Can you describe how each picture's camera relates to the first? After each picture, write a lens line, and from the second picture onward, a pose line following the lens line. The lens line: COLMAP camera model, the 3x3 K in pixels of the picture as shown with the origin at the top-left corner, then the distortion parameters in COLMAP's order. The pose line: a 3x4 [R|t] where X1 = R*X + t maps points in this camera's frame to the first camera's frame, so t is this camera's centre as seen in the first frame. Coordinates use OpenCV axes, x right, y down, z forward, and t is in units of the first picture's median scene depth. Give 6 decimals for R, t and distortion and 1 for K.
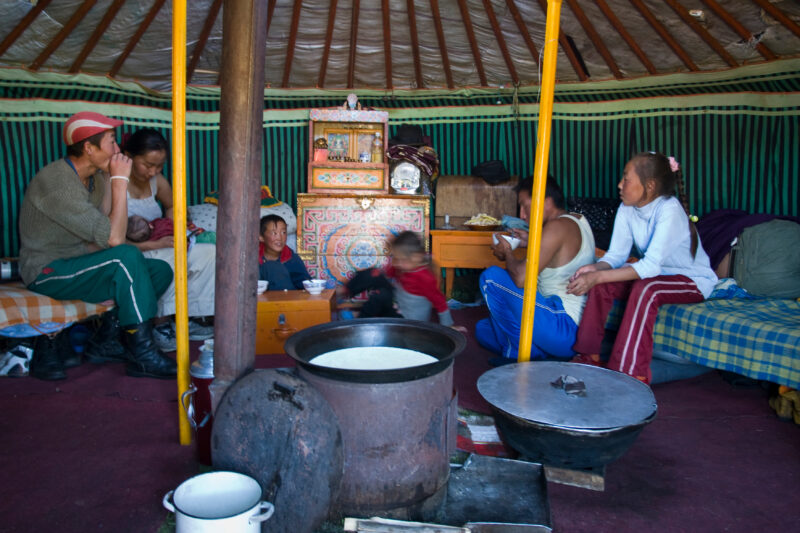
lens RADIAL K [[622.2, 0, 395.3], [0, 622.2, 269.9], [0, 0, 1]] dist [-0.086202, 0.049368]
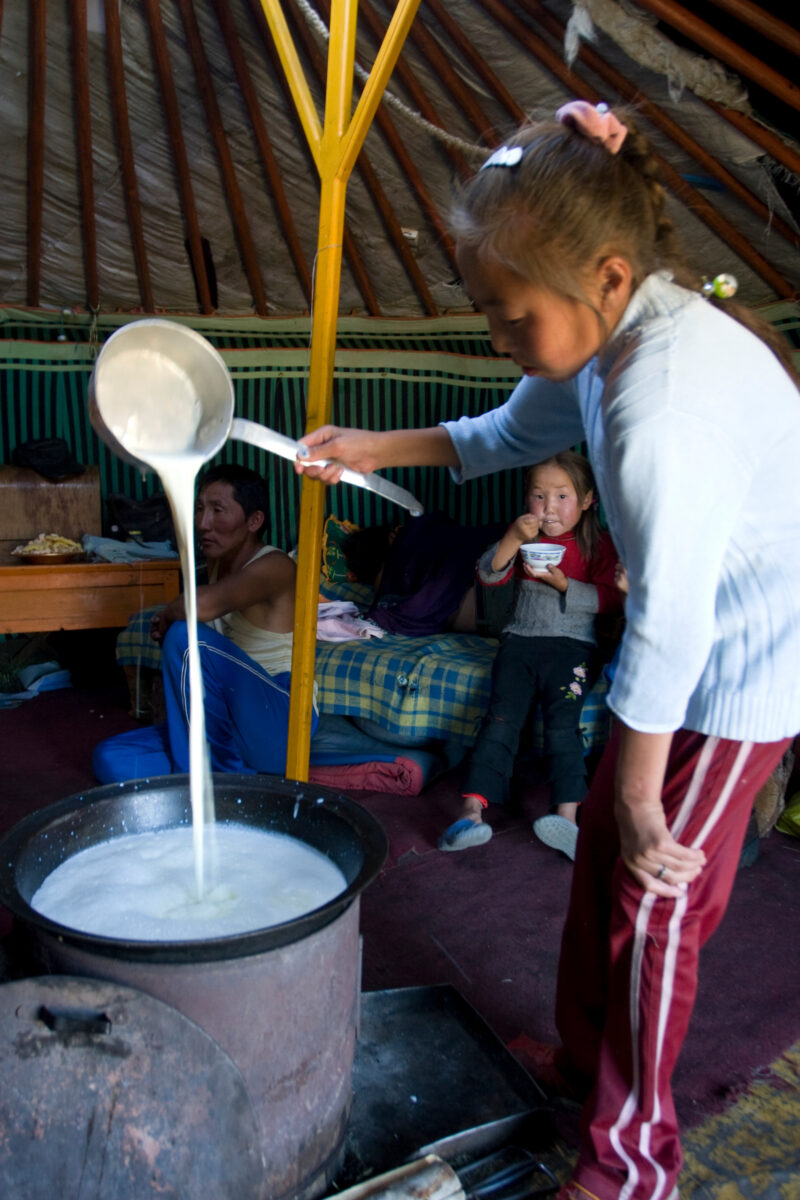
lens RADIAL K [[933.3, 0, 396.6], [0, 933.3, 593.0], [0, 0, 1]] dist [-0.086202, 0.049368]
pose [[0.779047, -0.073464, 0.622647, -0.168132], [0.075765, 0.996865, 0.022820, -0.038725], [-0.622371, 0.029397, 0.782170, 0.181604]]
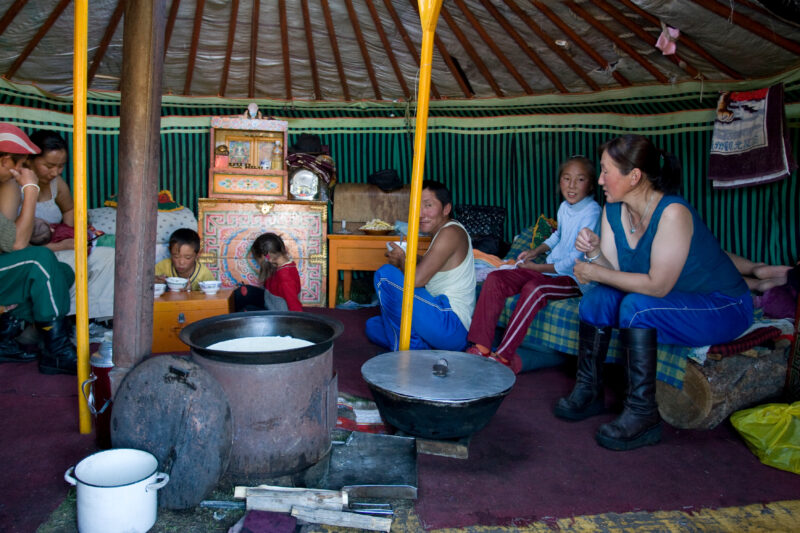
lens RADIAL K [[622.2, 0, 395.6], [0, 622.2, 269.2], [0, 0, 1]] dist [-0.086202, 0.049368]
pose [[0.989466, -0.001566, 0.144755, 0.021701], [0.003354, 0.999921, -0.012109, 0.010174], [-0.144724, 0.012467, 0.989393, -0.072068]]
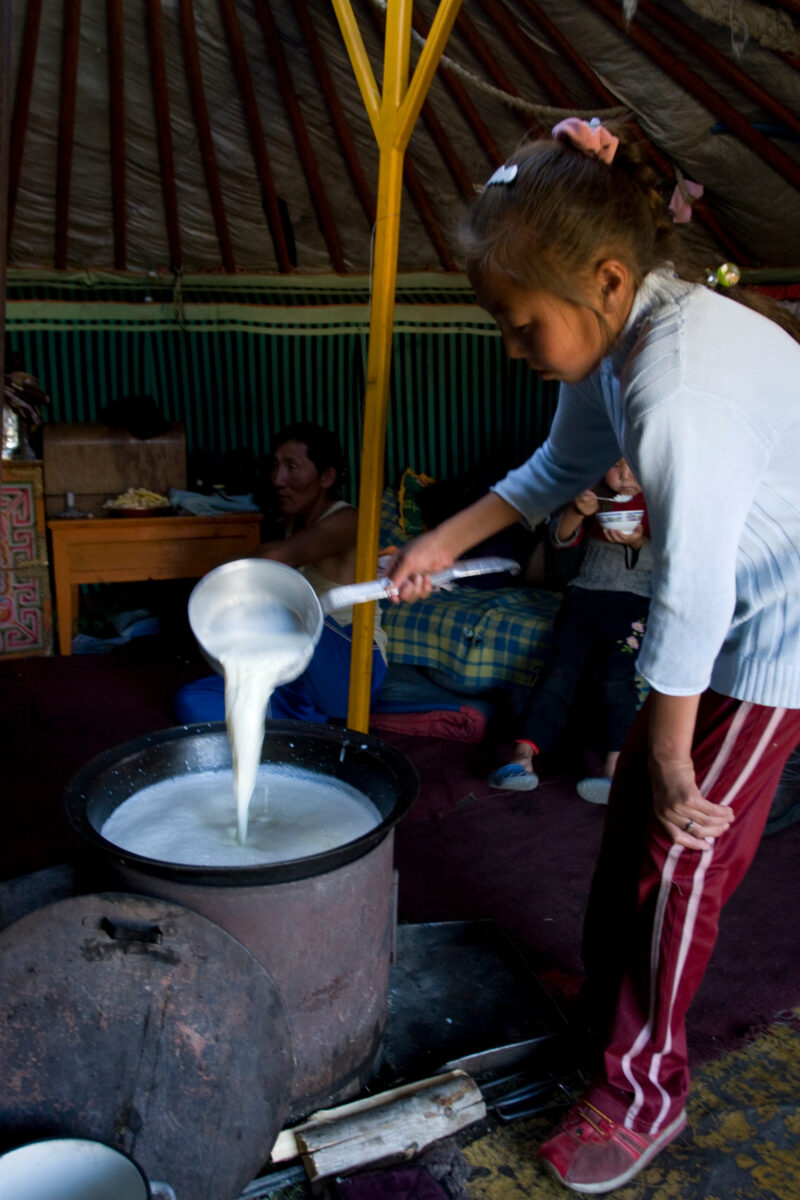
lens RADIAL K [[933.3, 0, 396.8], [0, 933.3, 592.9], [0, 0, 1]] dist [-0.086202, 0.049368]
pose [[0.838660, -0.100421, 0.535318, -0.164062], [0.072885, 0.994708, 0.072413, -0.044852], [-0.539757, -0.021713, 0.841541, 0.144563]]
